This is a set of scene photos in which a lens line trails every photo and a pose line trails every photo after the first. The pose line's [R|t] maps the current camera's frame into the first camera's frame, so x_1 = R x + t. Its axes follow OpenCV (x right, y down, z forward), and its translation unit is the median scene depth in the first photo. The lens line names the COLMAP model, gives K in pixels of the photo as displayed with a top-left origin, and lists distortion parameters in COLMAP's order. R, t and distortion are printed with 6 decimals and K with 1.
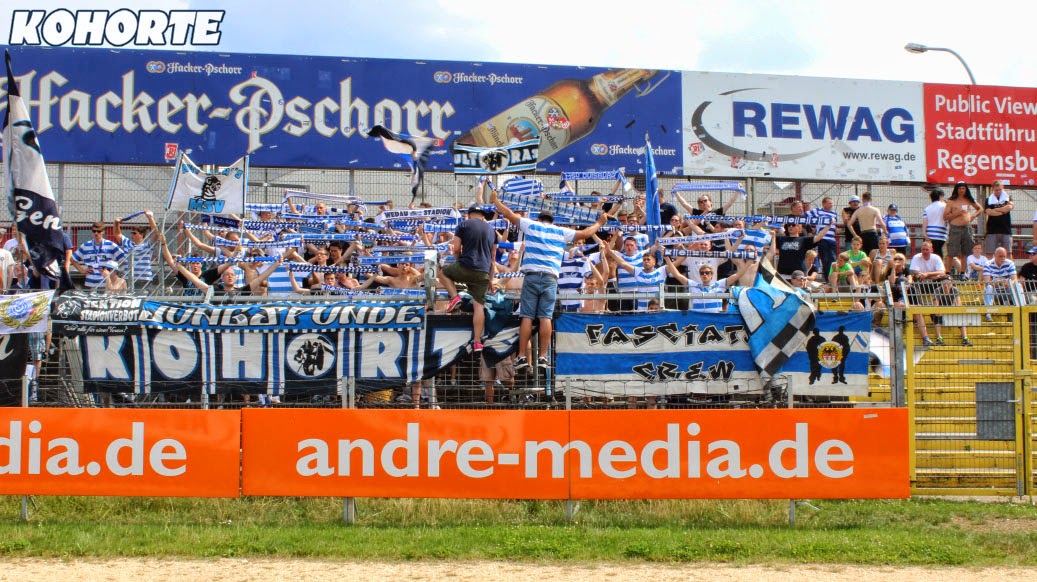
lens RADIAL K [[1229.2, 0, 518.5], [0, 1229.2, 291.0], [0, 0, 1]] dist [-0.073892, 0.060551]
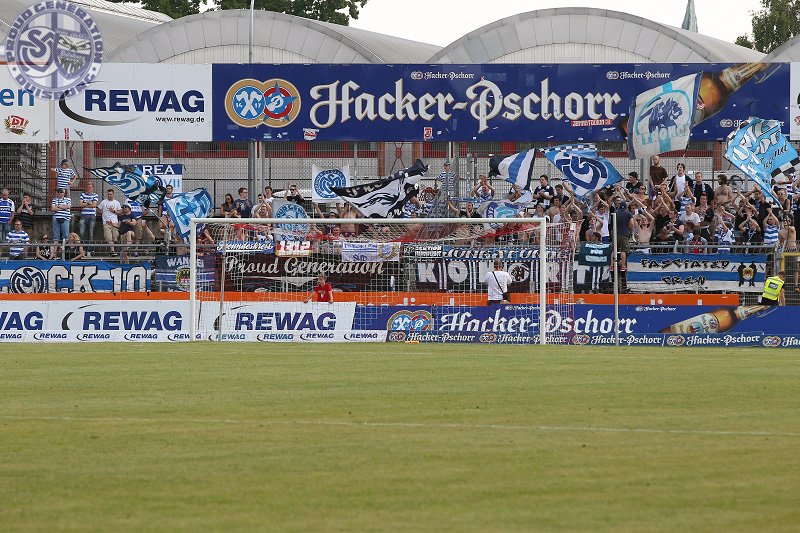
lens RADIAL K [[4248.9, 0, 400.0], [0, 4248.9, 266.5], [0, 0, 1]] dist [-0.051097, 2.366879]
pose [[0.979147, 0.006284, -0.203057, 0.729906], [0.005190, 0.998421, 0.055926, -0.240372], [0.203088, -0.055814, 0.977568, -4.051461]]
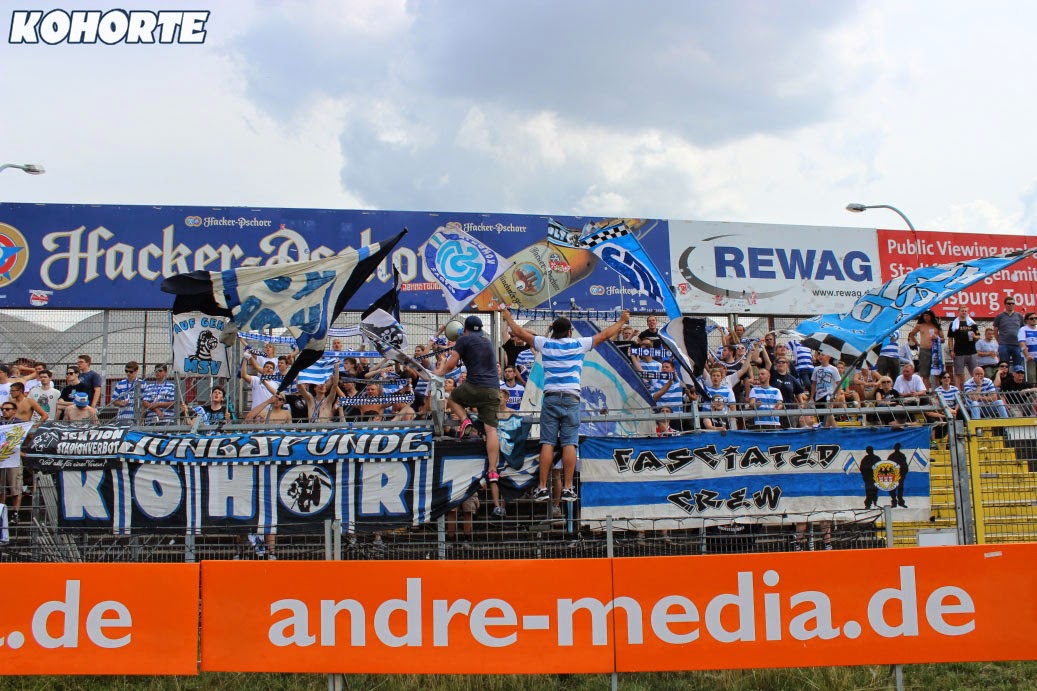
lens RADIAL K [[906.2, 0, 518.5], [0, 906.2, 345.5], [0, 0, 1]] dist [-0.150414, 0.151839]
pose [[0.999789, -0.020312, 0.003001, -0.008809], [0.020499, 0.995729, -0.090015, 0.006037], [-0.001160, 0.090058, 0.995936, 0.210545]]
